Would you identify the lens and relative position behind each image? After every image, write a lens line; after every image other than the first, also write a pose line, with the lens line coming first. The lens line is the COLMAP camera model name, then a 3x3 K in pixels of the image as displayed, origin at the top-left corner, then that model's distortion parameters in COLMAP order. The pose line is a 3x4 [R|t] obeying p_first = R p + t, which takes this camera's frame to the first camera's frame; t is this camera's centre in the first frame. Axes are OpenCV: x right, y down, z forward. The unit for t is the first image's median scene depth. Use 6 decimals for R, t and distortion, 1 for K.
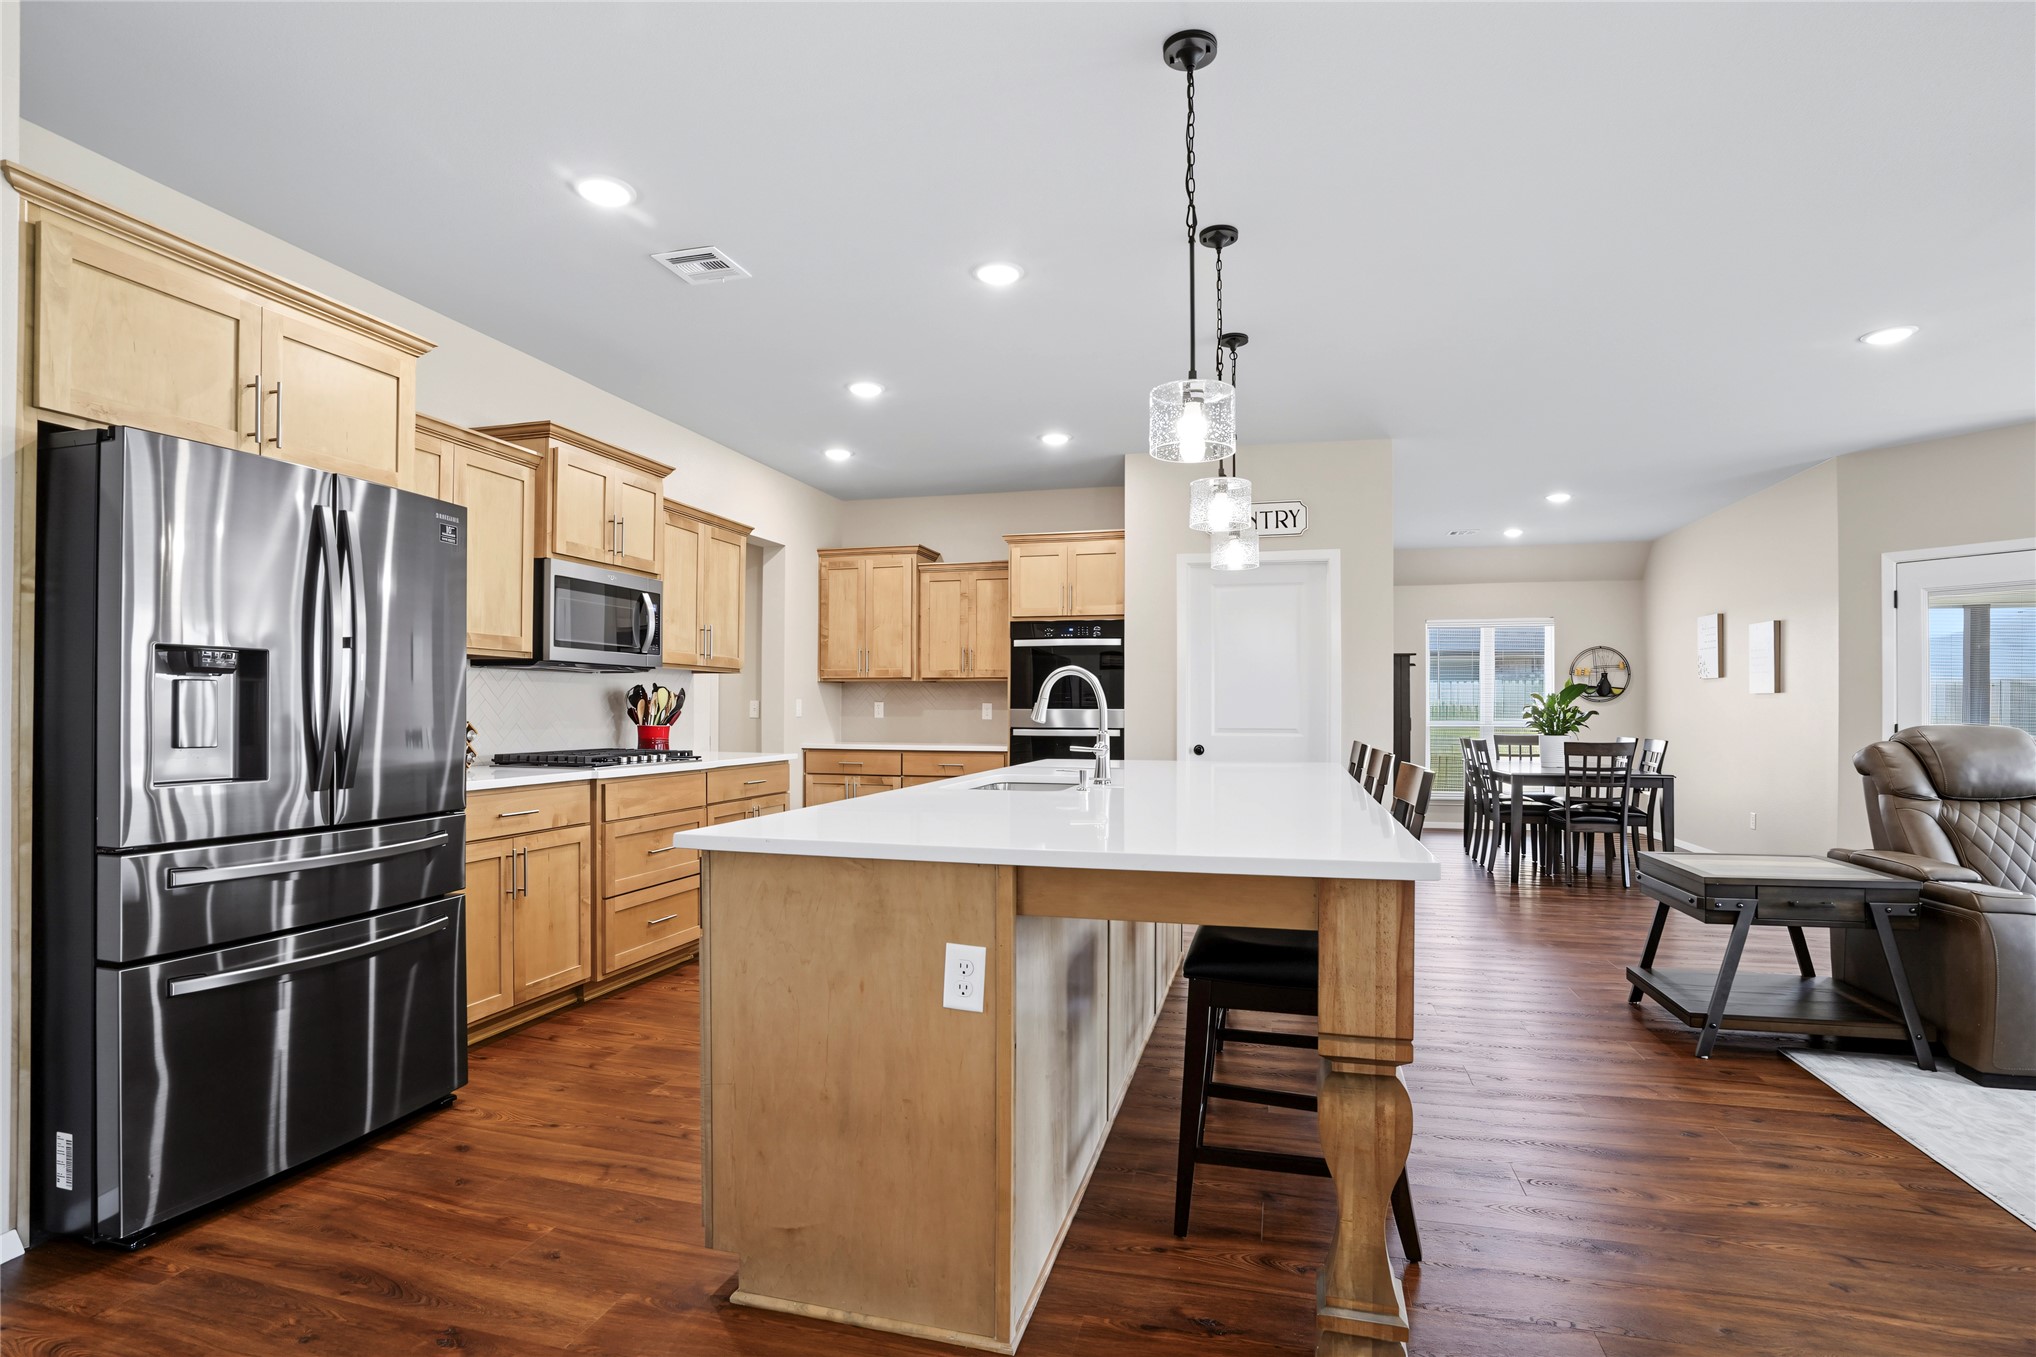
lens RADIAL K [[972.1, 0, 1010.3], [0, 972.1, 703.7], [0, 0, 1]] dist [-0.053761, 0.015938]
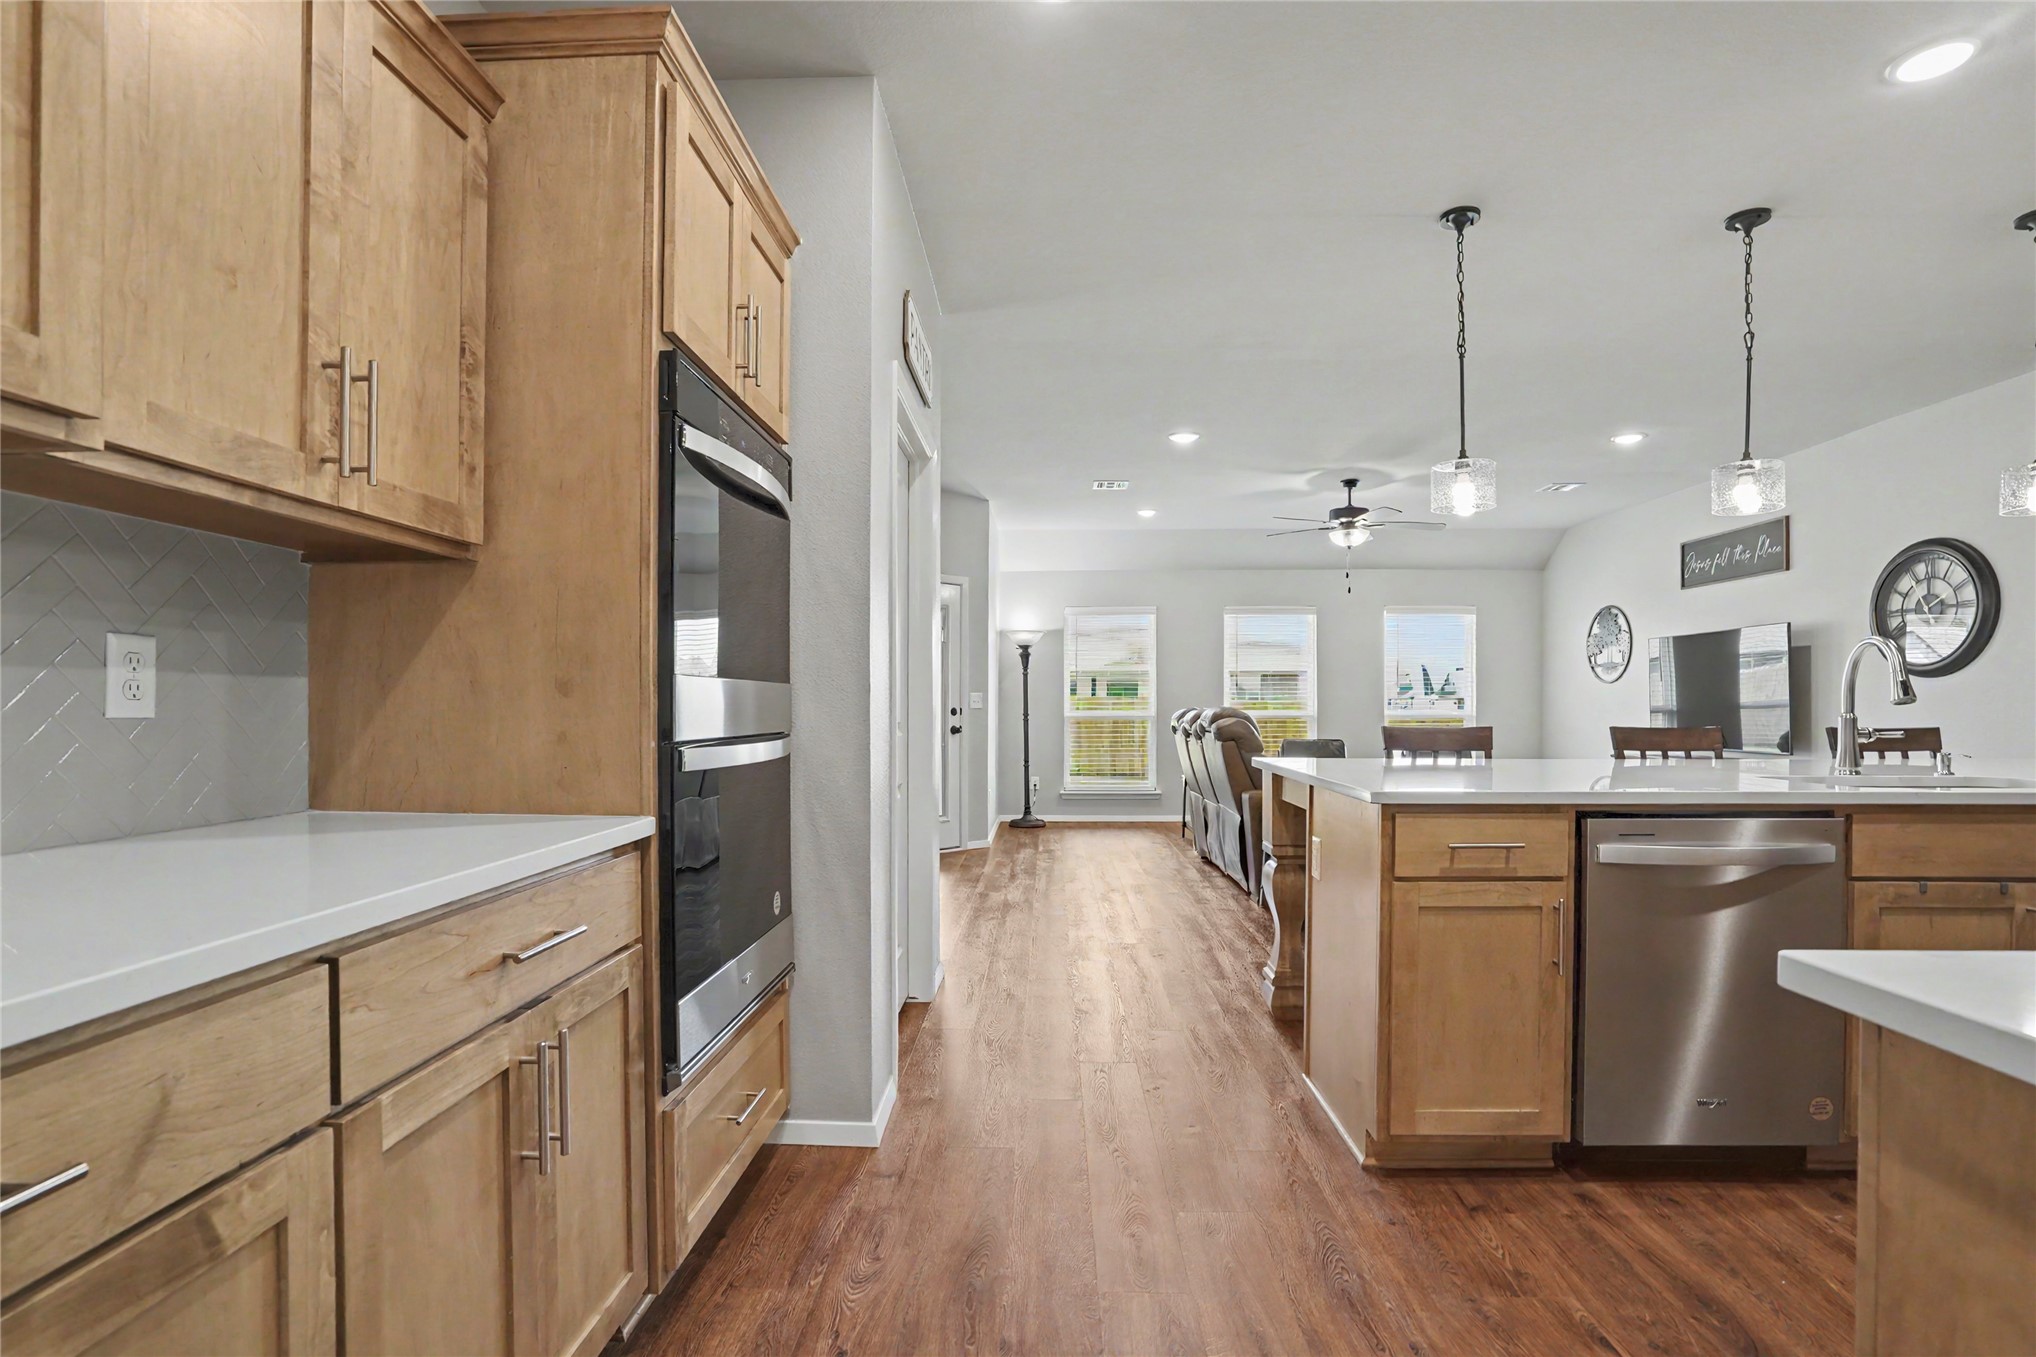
lens RADIAL K [[977.0, 0, 1018.0], [0, 977.0, 678.5], [0, 0, 1]] dist [-0.056777, 0.025890]
pose [[-0.236263, 0.022872, 0.971420, -0.335611], [-0.009953, 0.999614, -0.025956, 0.014702], [-0.971638, -0.015801, -0.235944, 1.143759]]
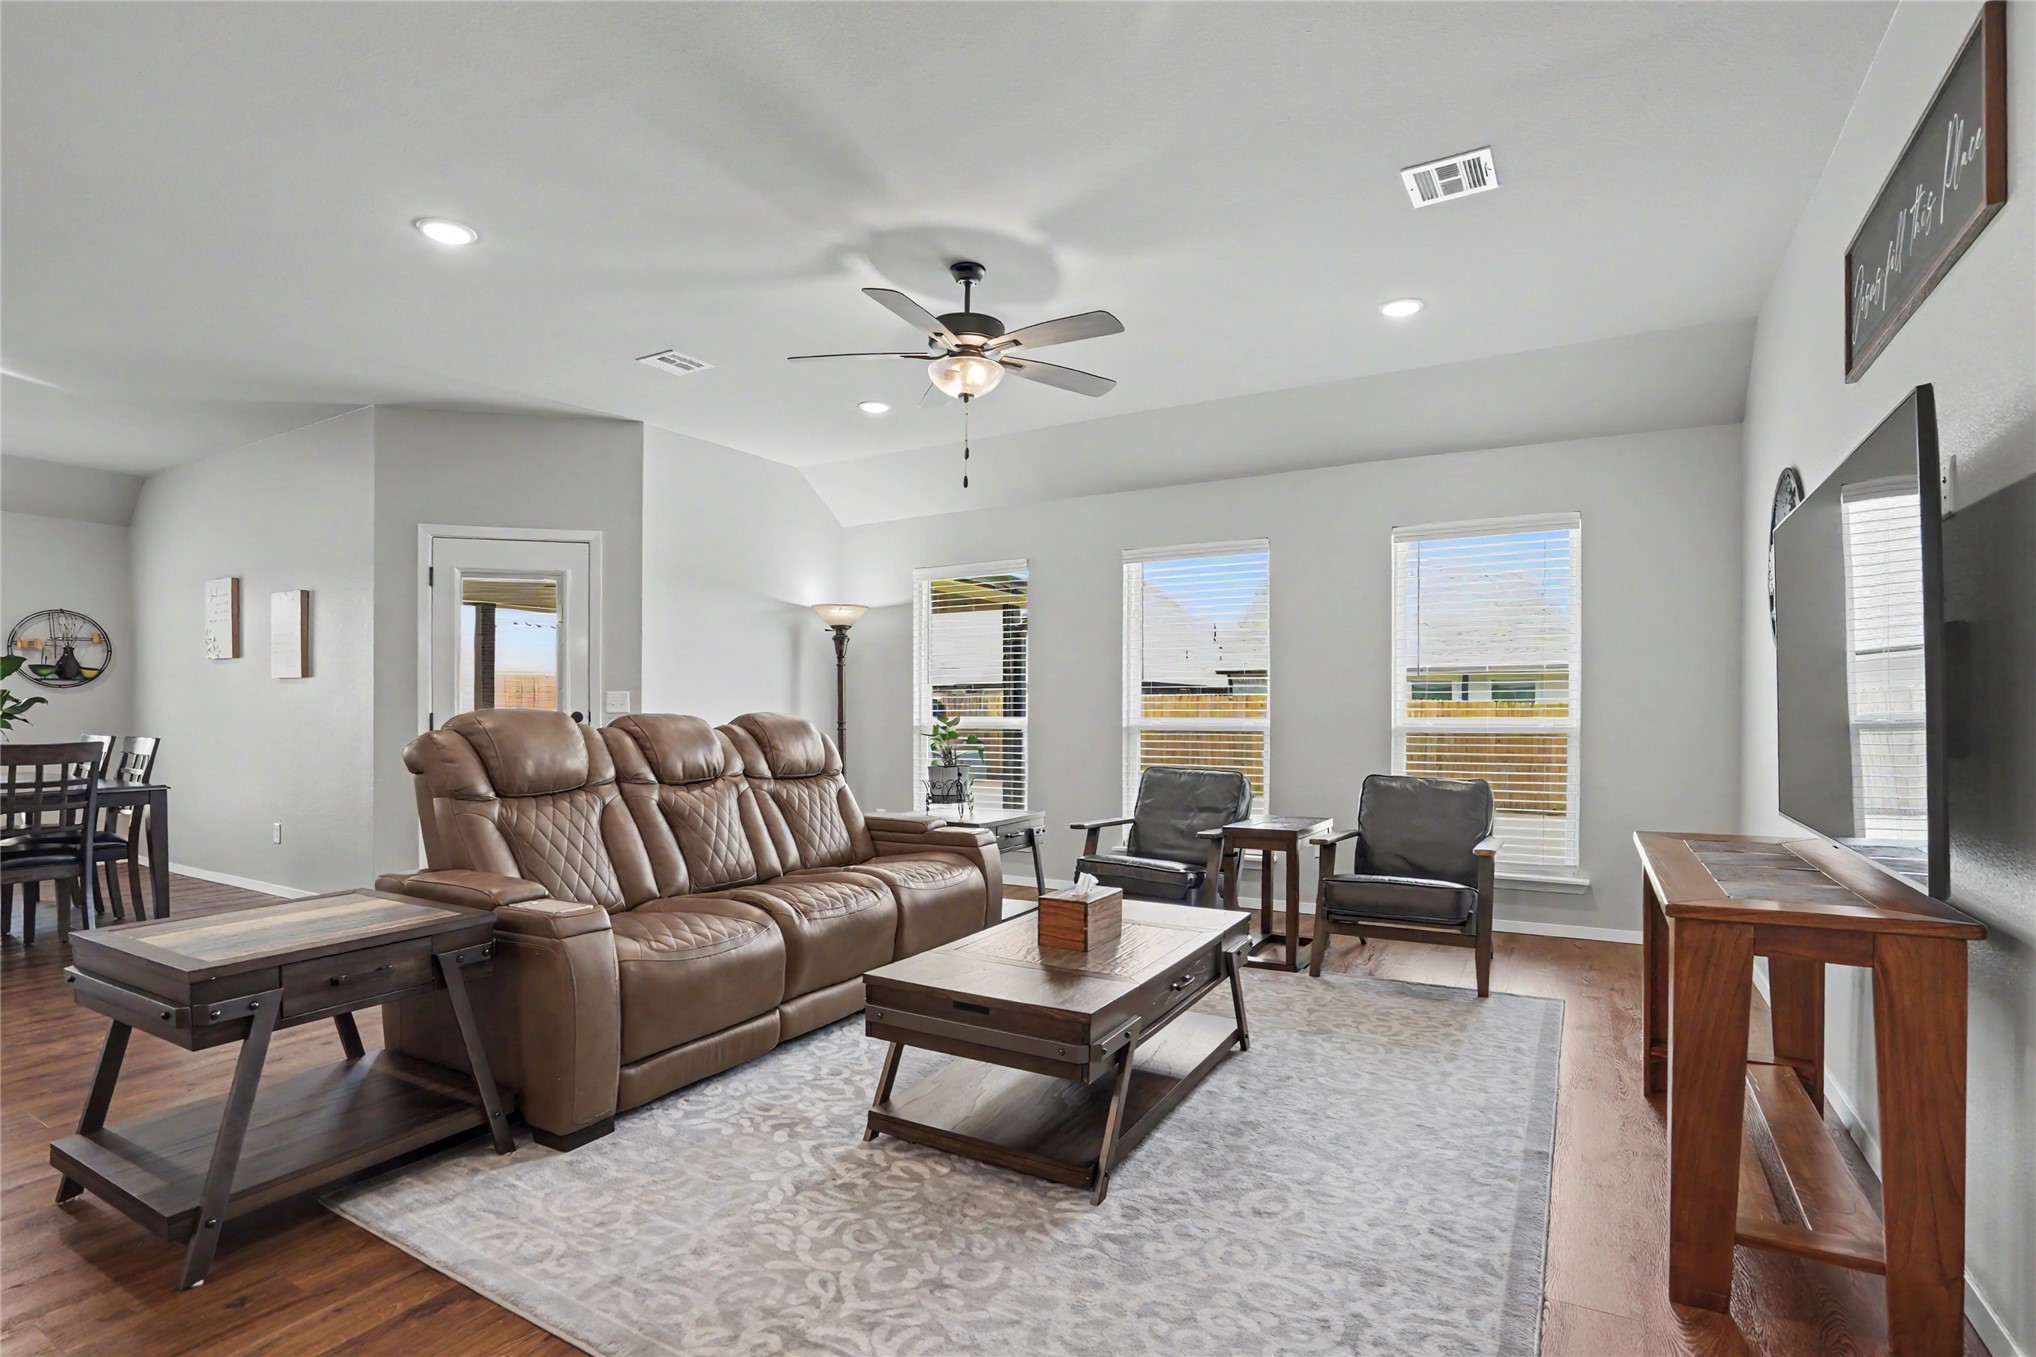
lens RADIAL K [[992.3, 0, 1014.7], [0, 992.3, 713.1], [0, 0, 1]] dist [-0.063734, 0.026071]
pose [[0.248963, -0.006058, 0.968494, 0.173892], [-0.007301, 0.999940, 0.008131, 0.010663], [-0.968486, -0.009095, 0.248904, 0.219238]]
